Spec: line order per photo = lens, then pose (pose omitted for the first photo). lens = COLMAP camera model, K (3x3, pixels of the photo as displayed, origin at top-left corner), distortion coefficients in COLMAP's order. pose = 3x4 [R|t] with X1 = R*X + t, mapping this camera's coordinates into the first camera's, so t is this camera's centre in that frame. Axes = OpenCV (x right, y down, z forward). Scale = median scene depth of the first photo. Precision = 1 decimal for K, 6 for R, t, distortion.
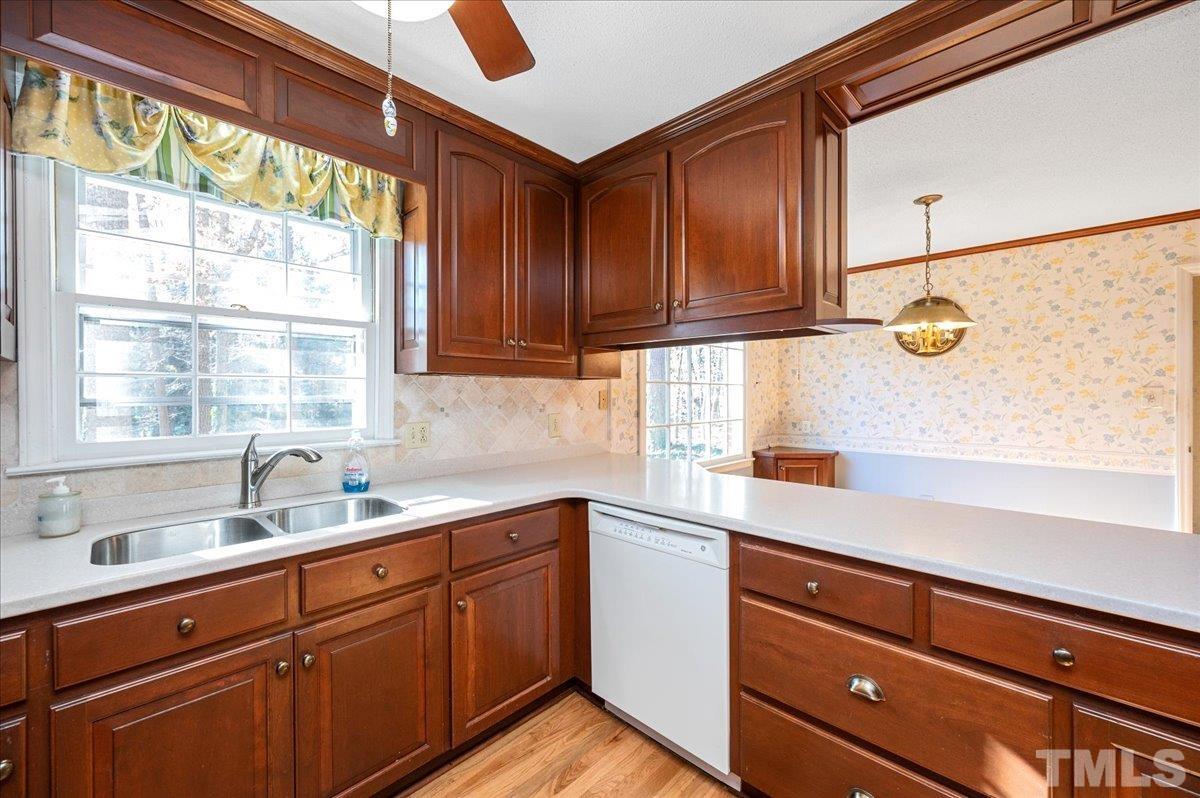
lens RADIAL K [[477.4, 0, 598.1], [0, 477.4, 393.2], [0, 0, 1]] dist [0.000776, -0.000024]
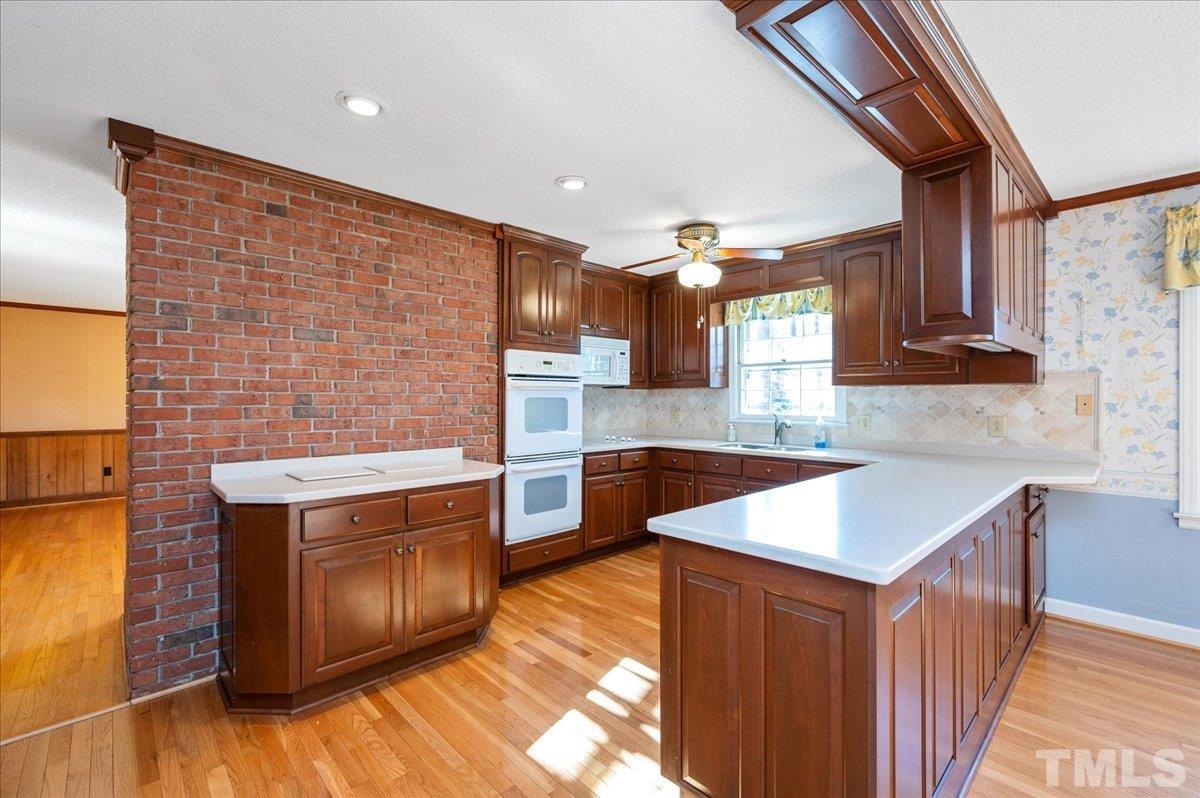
lens RADIAL K [[515.9, 0, 594.3], [0, 515.9, 397.7], [0, 0, 1]] dist [0.000216, 0.000276]
pose [[-0.053416, 0.003684, -0.998566, 1.000583], [0.000651, 0.999993, 0.003654, -0.003931], [0.998572, -0.000455, -0.053418, 0.113070]]
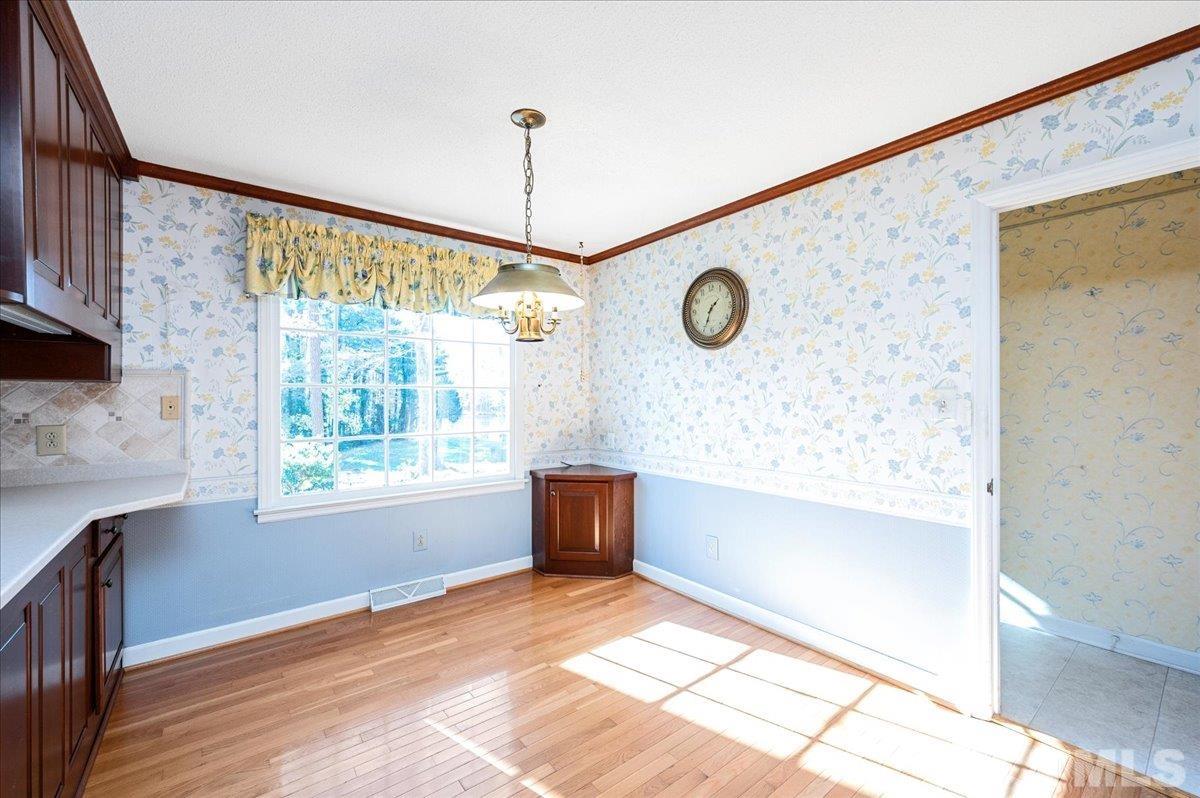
lens RADIAL K [[491.2, 0, 602.7], [0, 491.2, 398.1], [0, 0, 1]] dist [0.000031, 0.000113]
pose [[0.989992, -0.001933, -0.141112, 0.802931], [0.001928, 0.999998, -0.000177, -0.000761], [0.141112, -0.000097, 0.989994, 0.280456]]
